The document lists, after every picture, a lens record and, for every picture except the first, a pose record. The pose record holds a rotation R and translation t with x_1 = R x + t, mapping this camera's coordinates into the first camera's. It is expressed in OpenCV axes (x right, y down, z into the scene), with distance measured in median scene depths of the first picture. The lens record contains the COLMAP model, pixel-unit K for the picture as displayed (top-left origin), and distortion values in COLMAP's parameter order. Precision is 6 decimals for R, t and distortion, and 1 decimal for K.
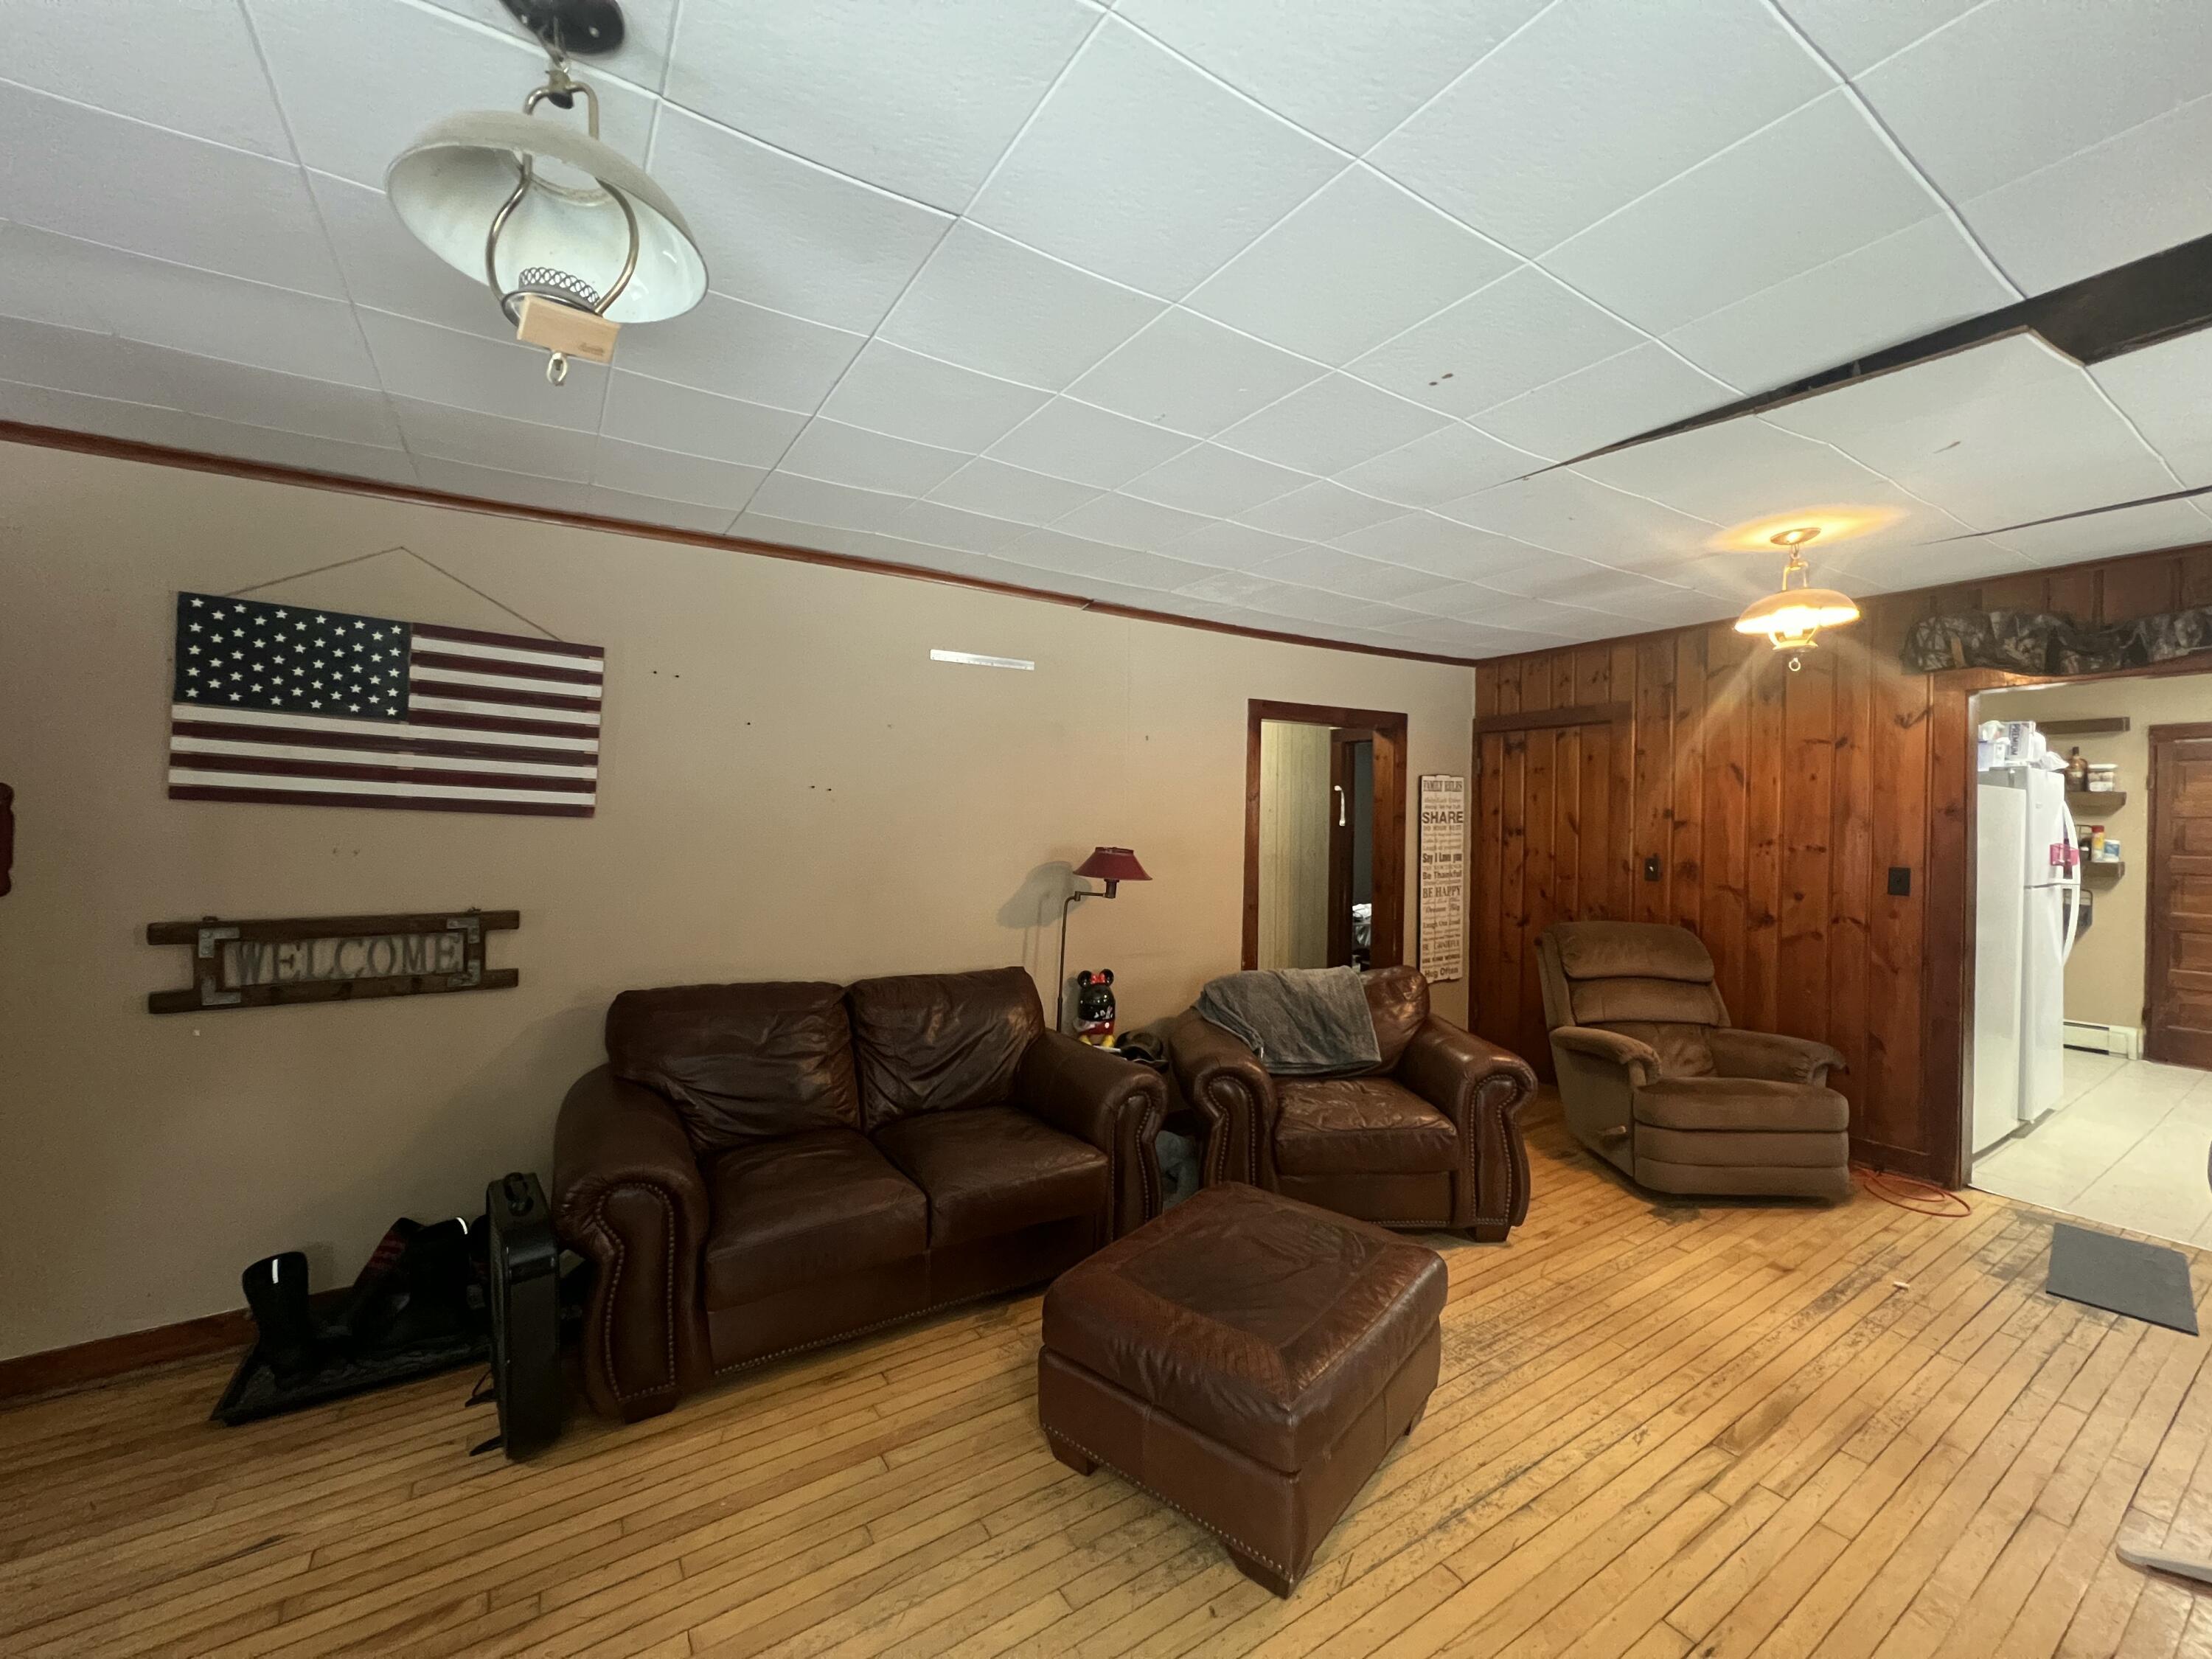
lens RADIAL K [[883.2, 0, 1102.1], [0, 883.2, 828.1], [0, 0, 1]] dist [-0.000476, 0.000182]
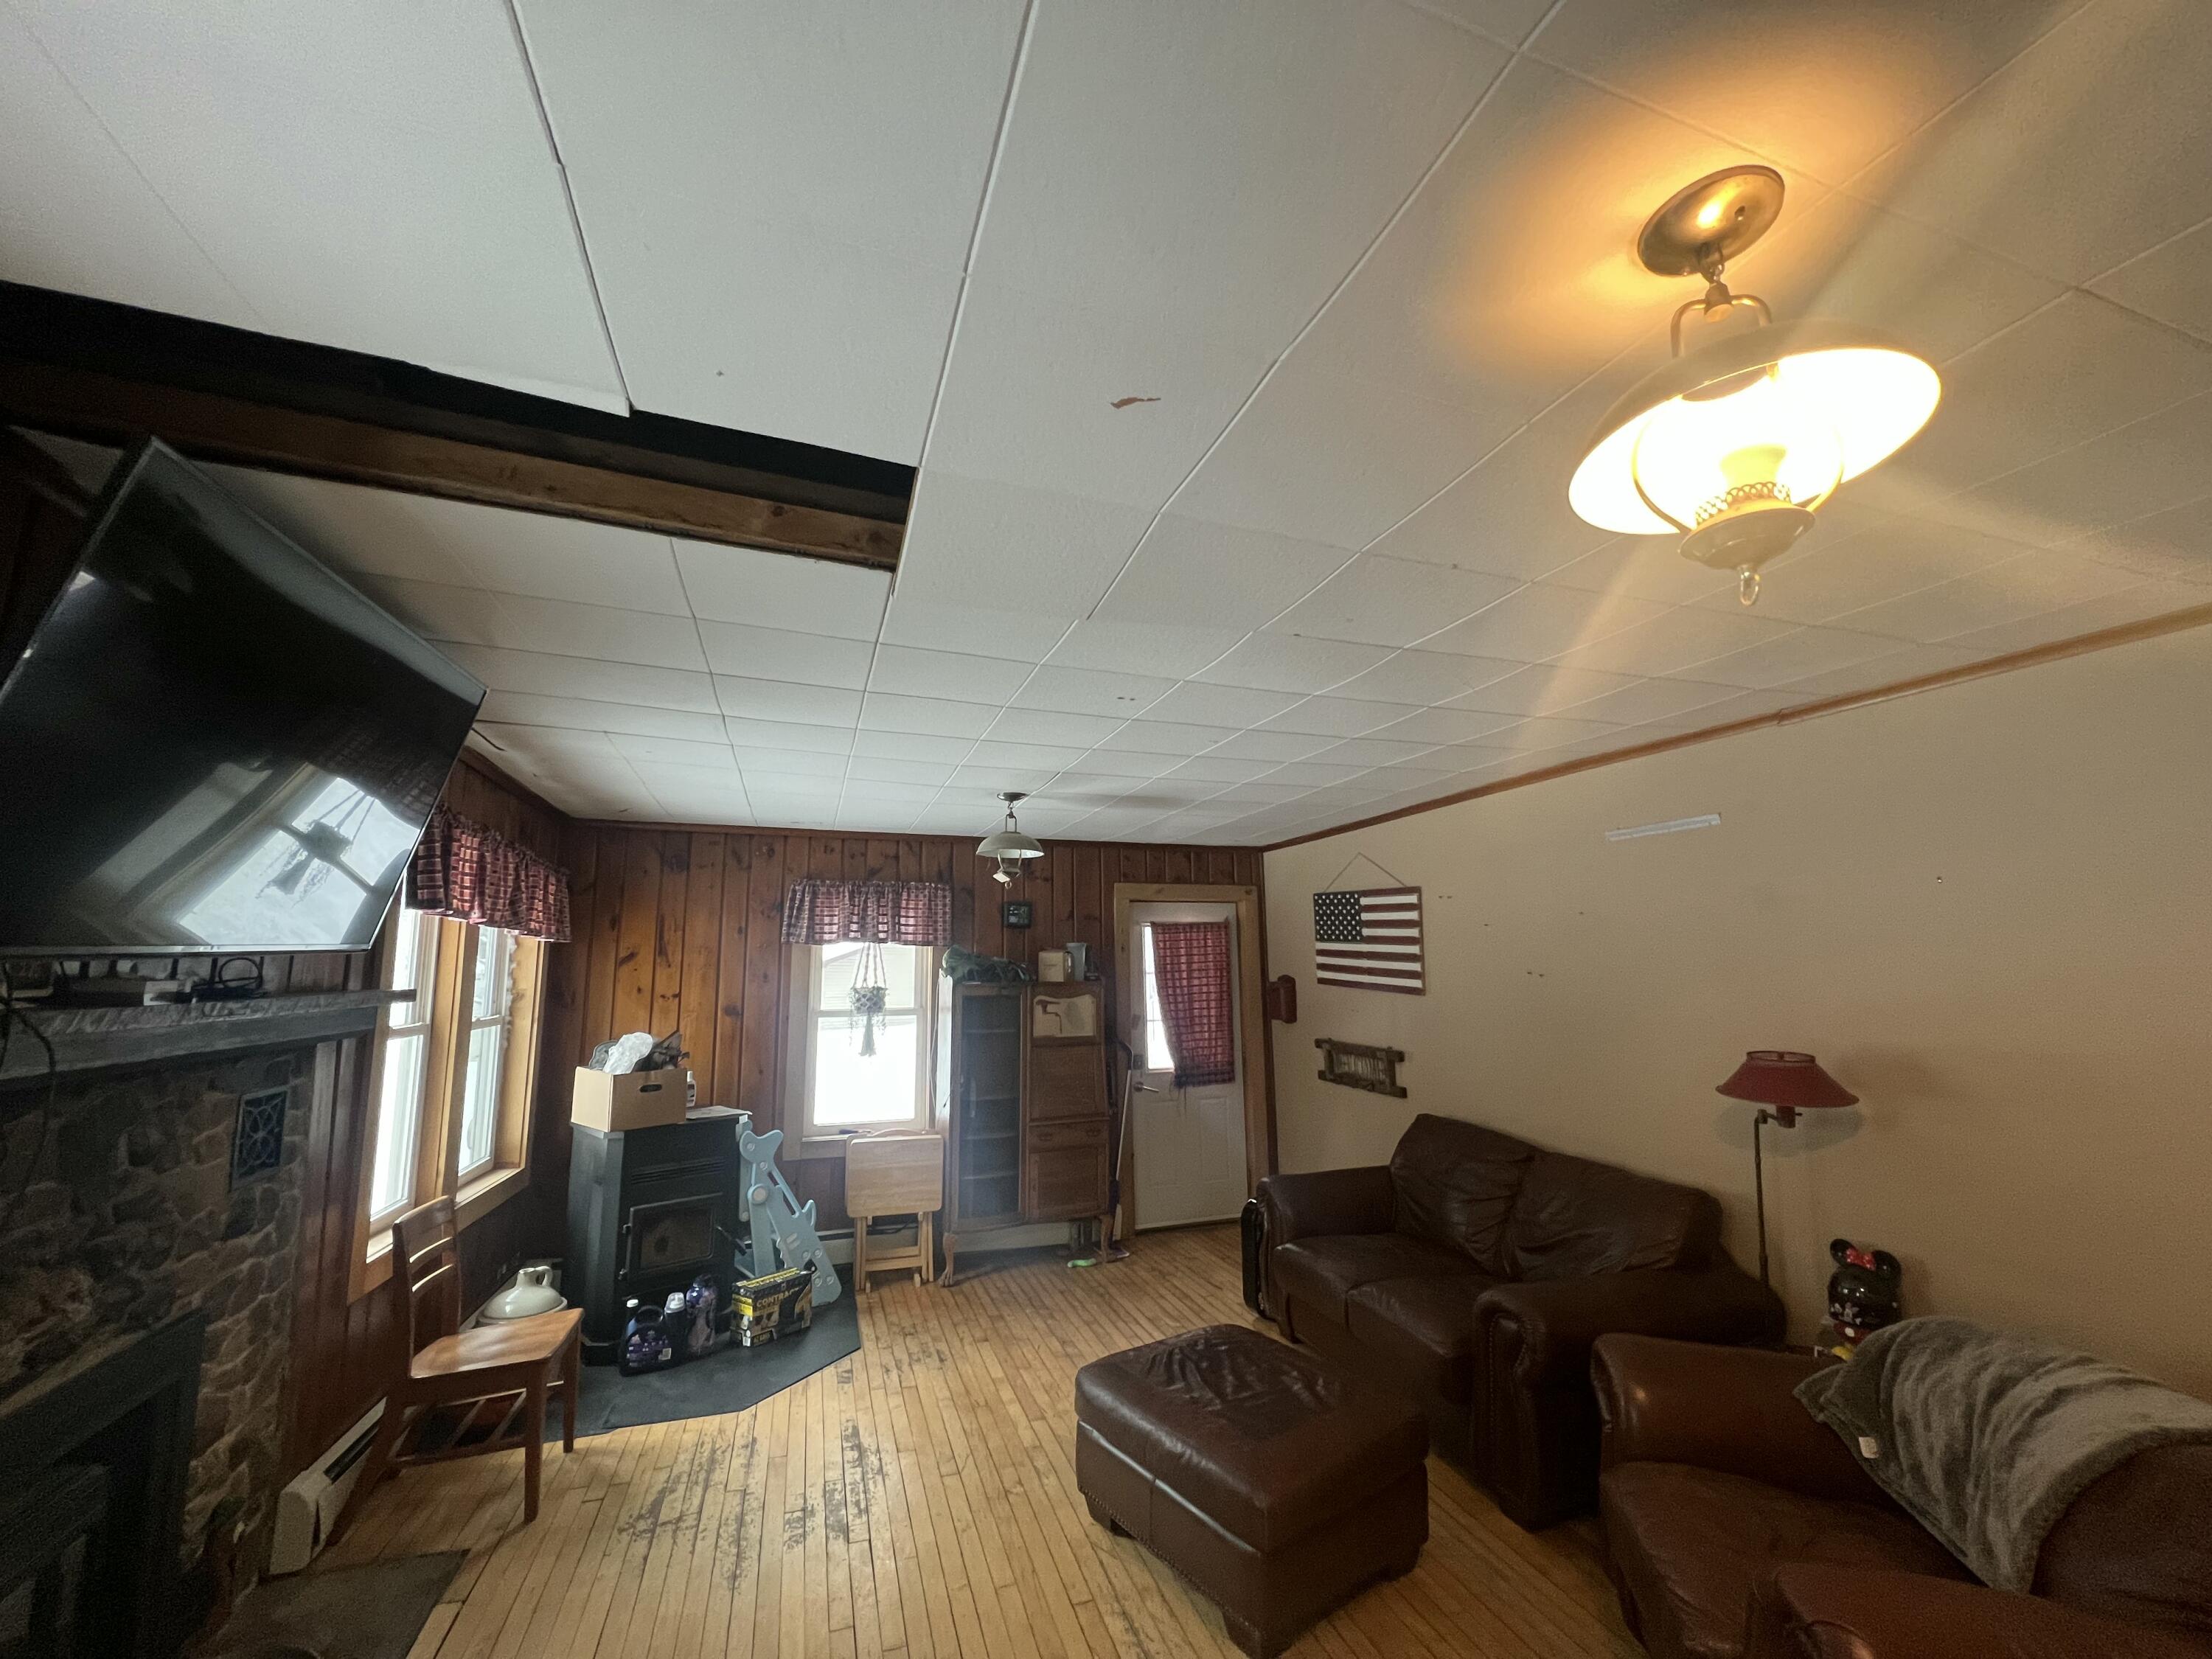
lens RADIAL K [[883.2, 0, 1102.1], [0, 883.2, 828.1], [0, 0, 1]] dist [-0.000476, 0.000182]
pose [[-0.240278, -0.159495, -0.957511, 1.001521], [-0.014011, 0.986876, -0.160871, -0.040813], [0.970603, -0.025238, -0.239360, 0.752456]]
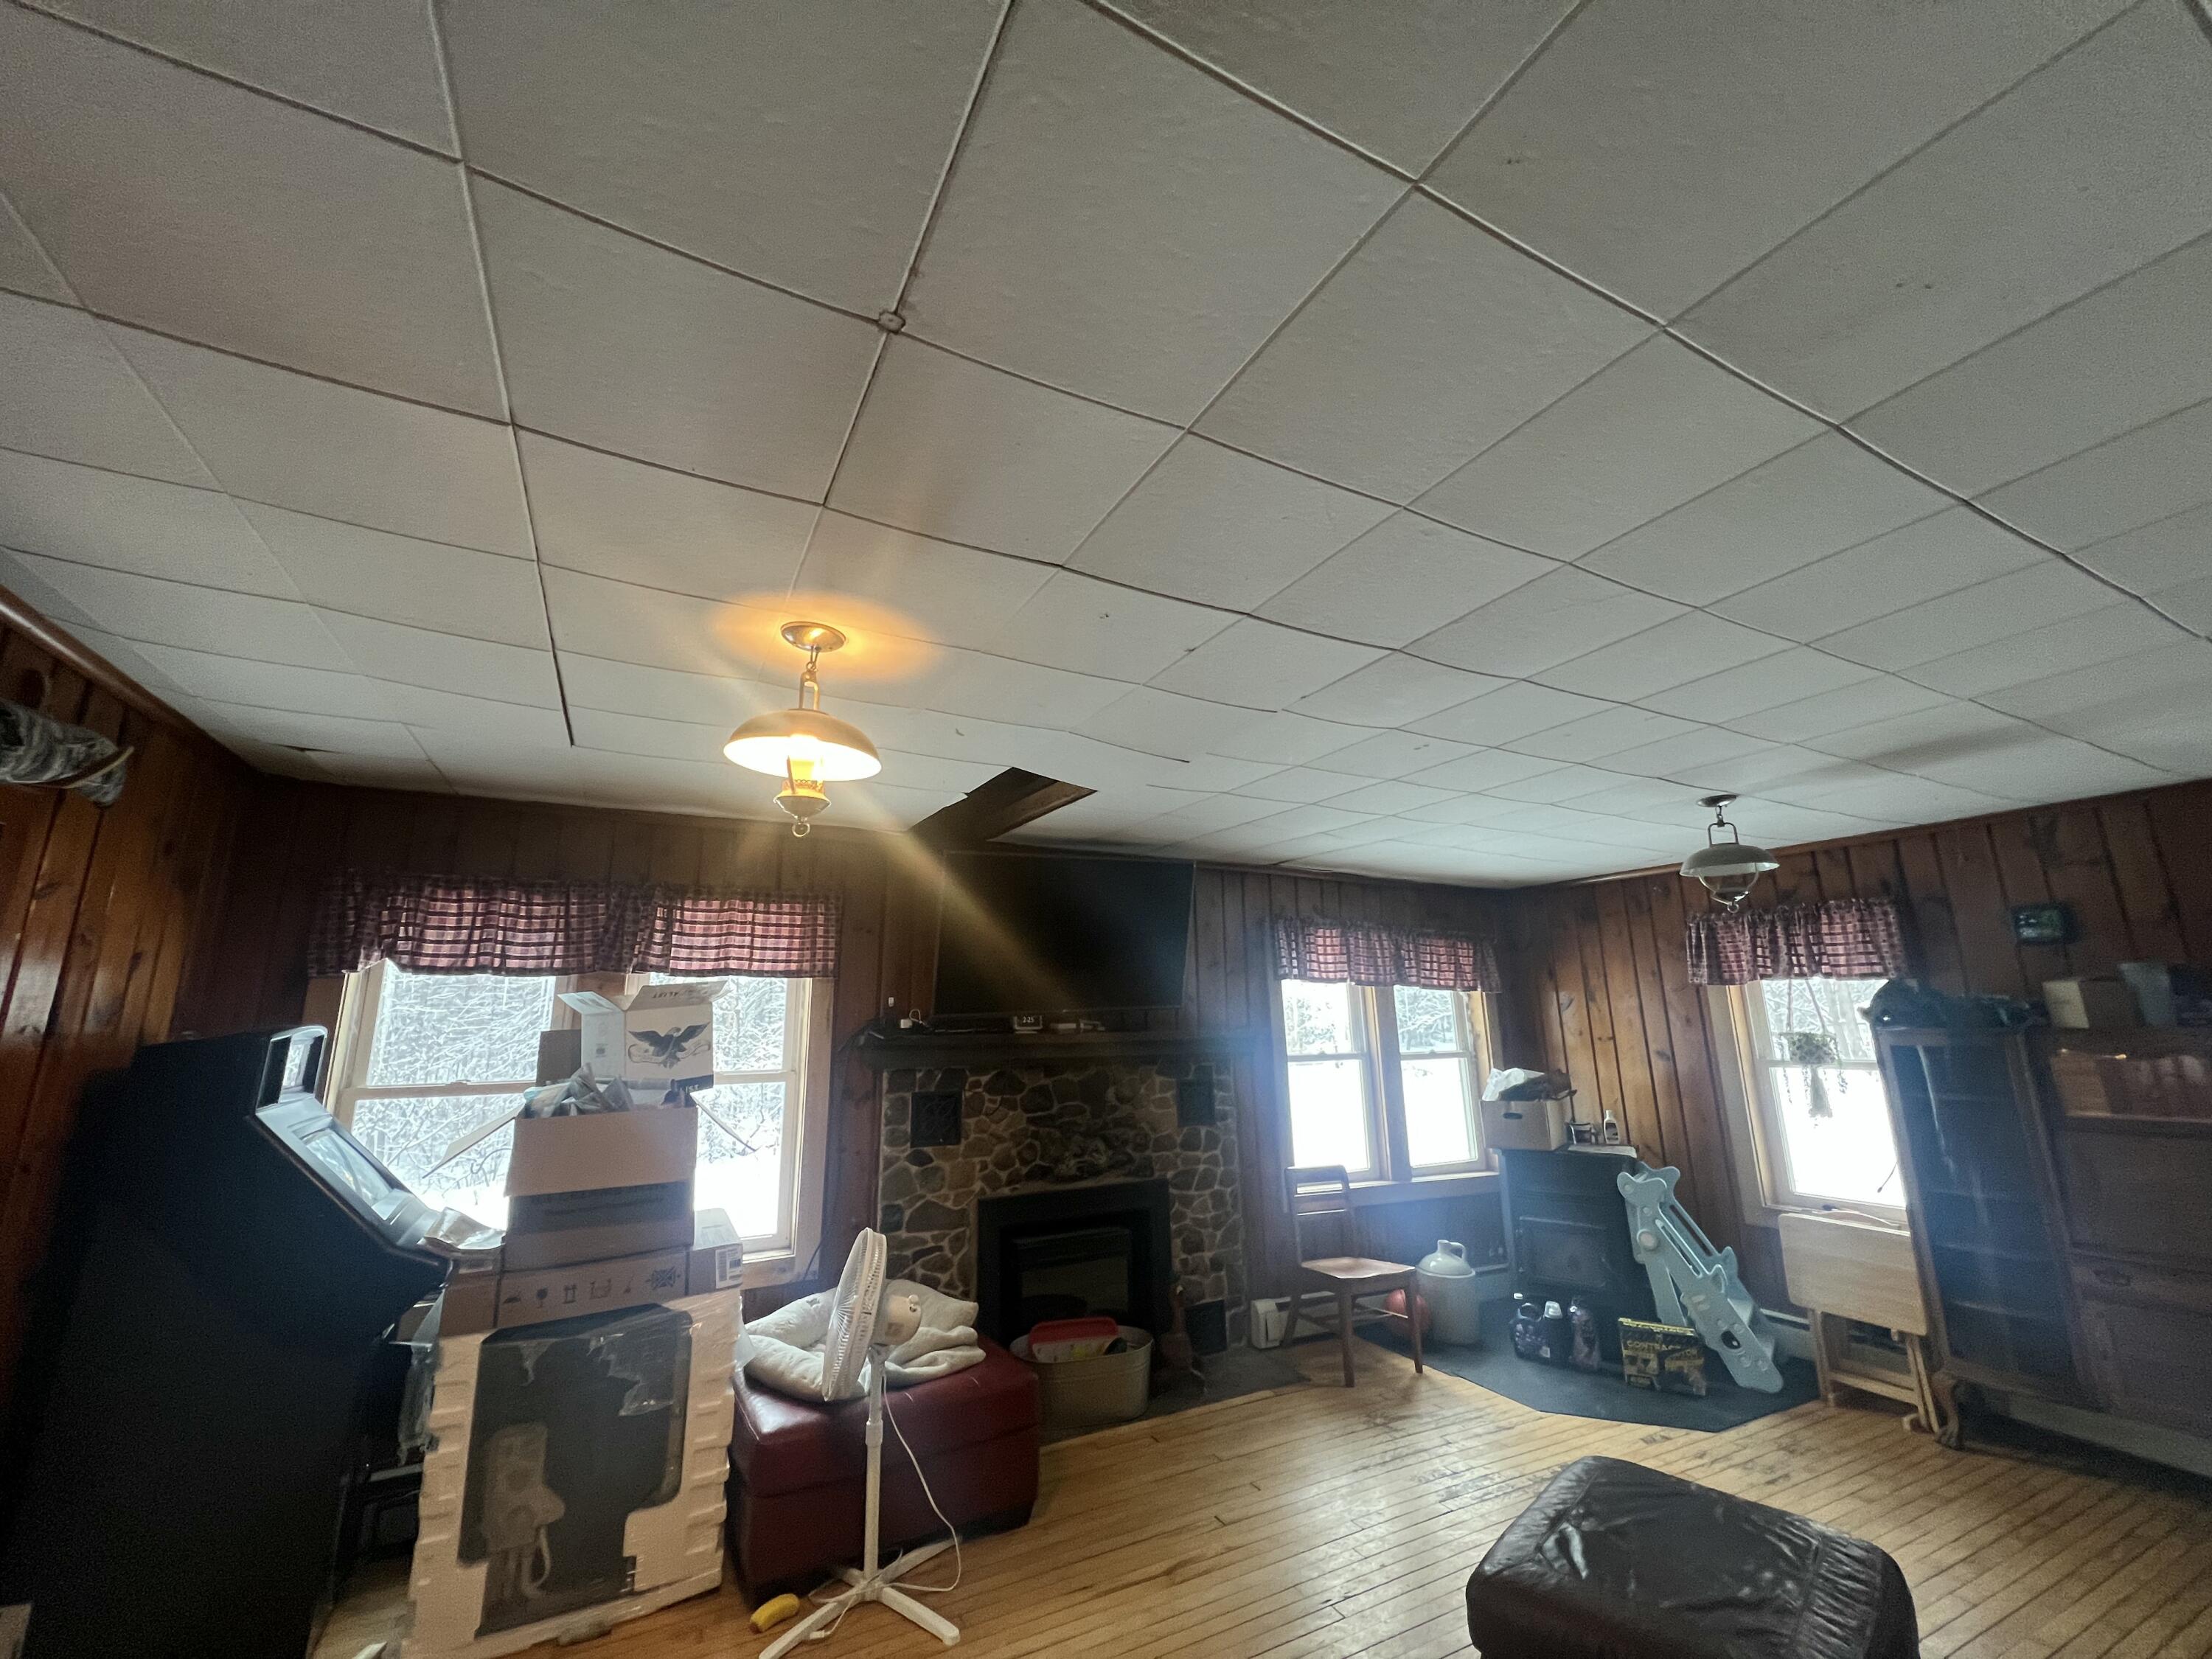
lens RADIAL K [[883.2, 0, 1102.1], [0, 883.2, 828.1], [0, 0, 1]] dist [-0.000476, 0.000182]
pose [[-0.996136, 0.022850, 0.084794, 0.457888], [0.005397, 0.979659, -0.200596, -0.049005], [-0.087653, -0.199363, -0.975998, 1.417435]]
